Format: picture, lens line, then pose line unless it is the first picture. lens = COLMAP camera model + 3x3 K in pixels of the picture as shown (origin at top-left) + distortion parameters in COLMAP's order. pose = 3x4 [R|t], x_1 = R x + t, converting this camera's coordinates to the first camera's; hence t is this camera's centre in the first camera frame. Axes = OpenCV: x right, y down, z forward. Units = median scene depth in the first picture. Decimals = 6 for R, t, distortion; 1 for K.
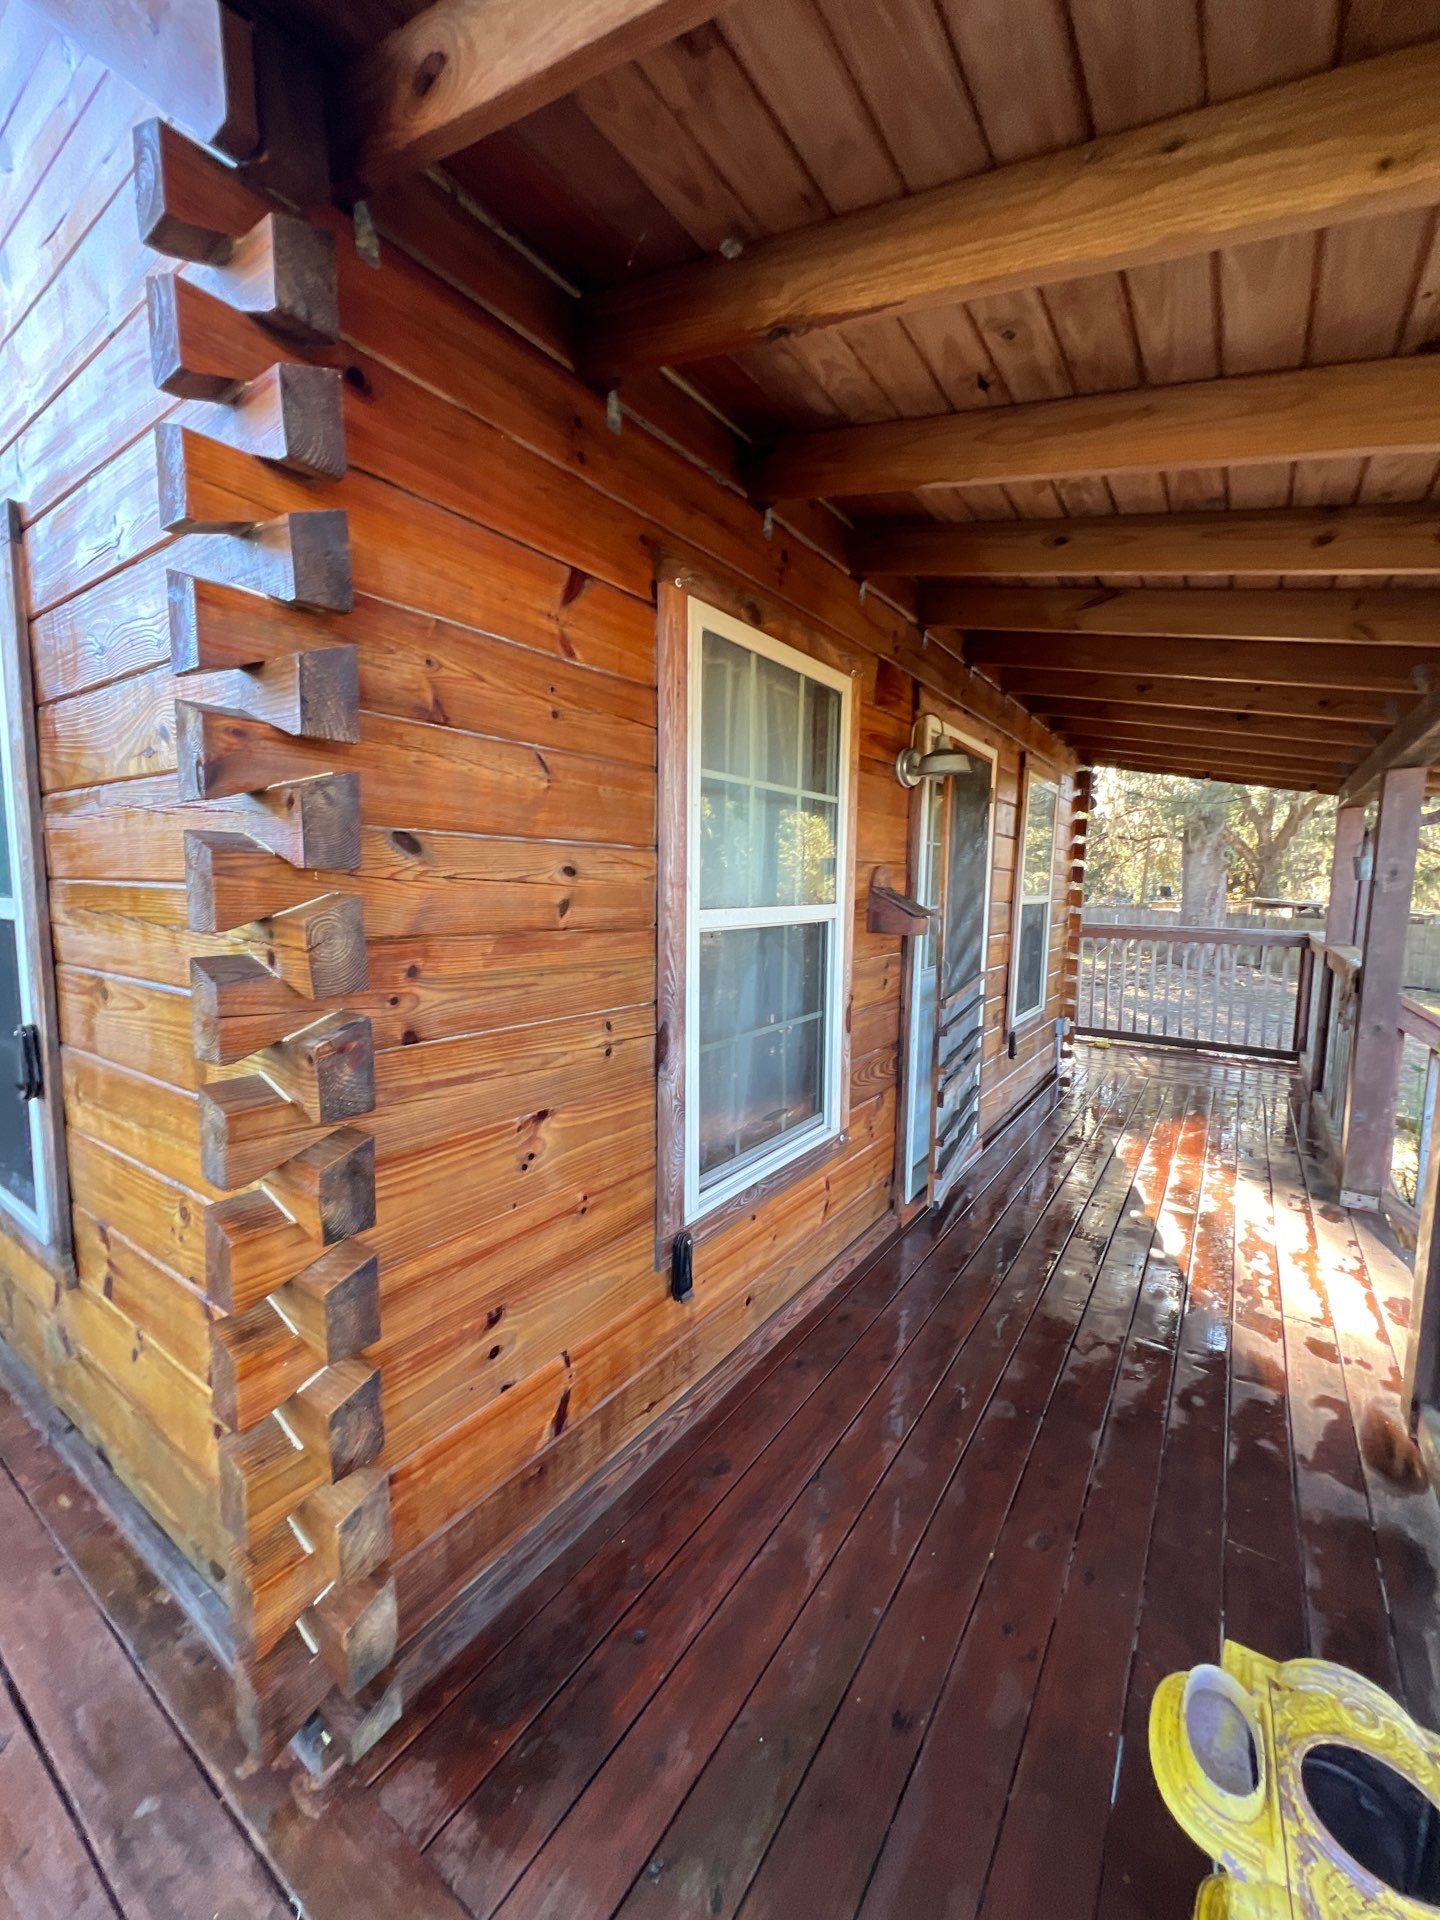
lens RADIAL K [[765.5, 0, 720.0], [0, 765.5, 960.0], [0, 0, 1]] dist [0.000065, -0.000004]
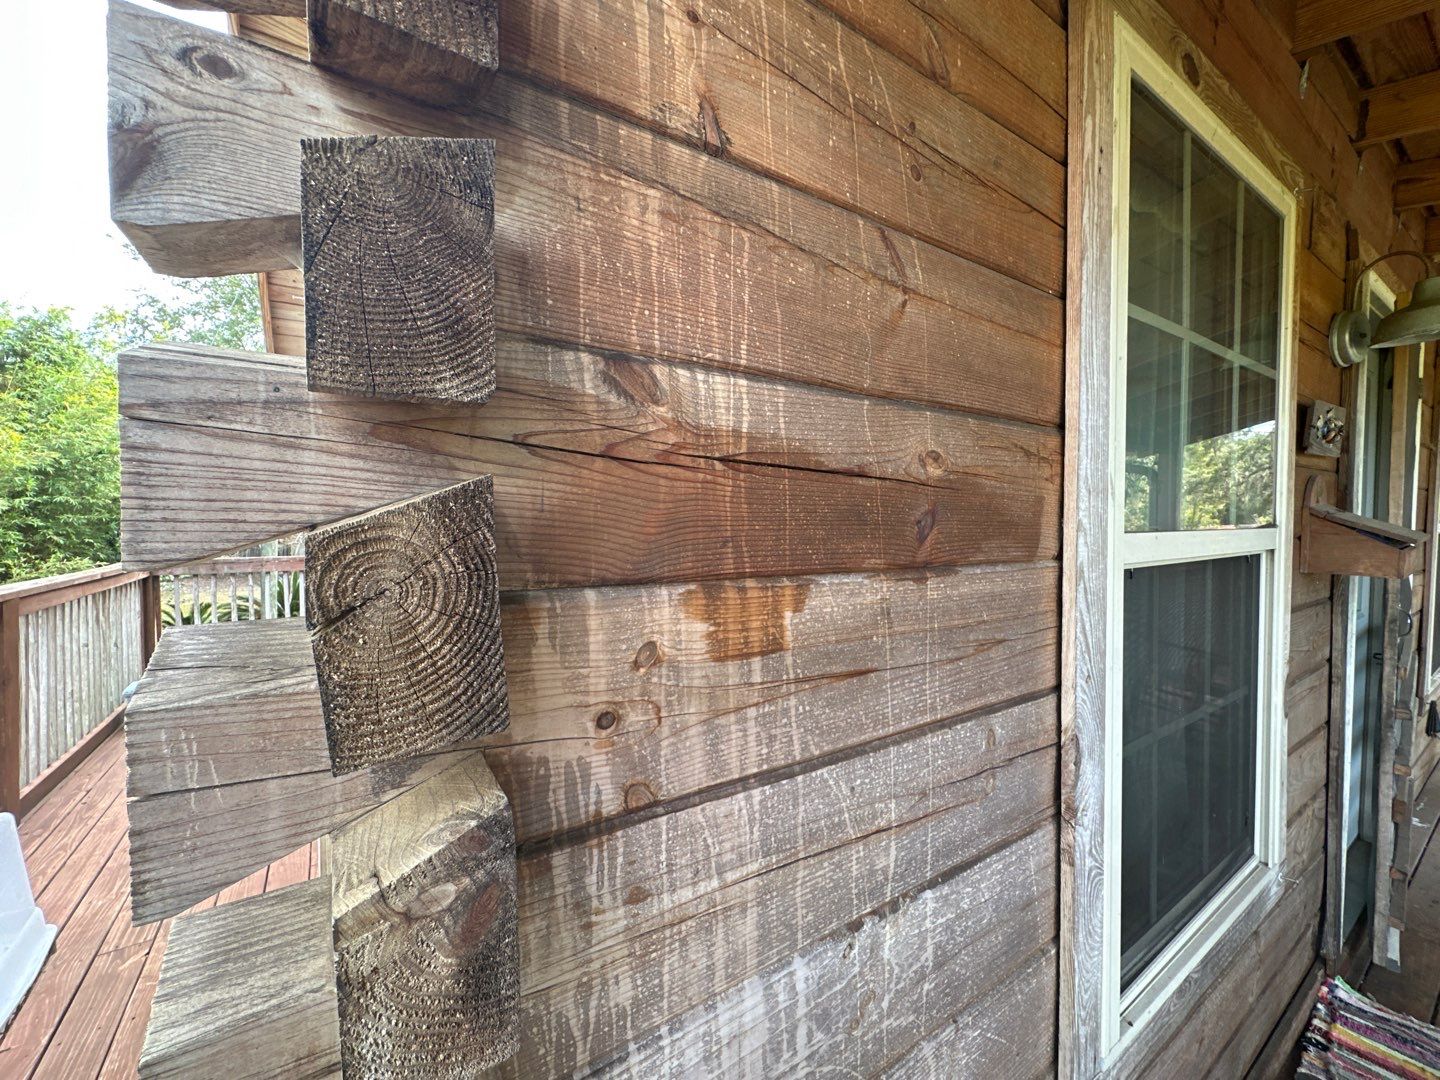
lens RADIAL K [[574.2, 0, 720.0], [0, 574.2, 540.0], [0, 0, 1]] dist [0.000065, -0.000004]
pose [[0.929507, -0.005325, -0.368766, -0.153723], [-0.020451, 0.997613, -0.065954, -0.023273], [0.368237, 0.068846, 0.927179, 0.460674]]
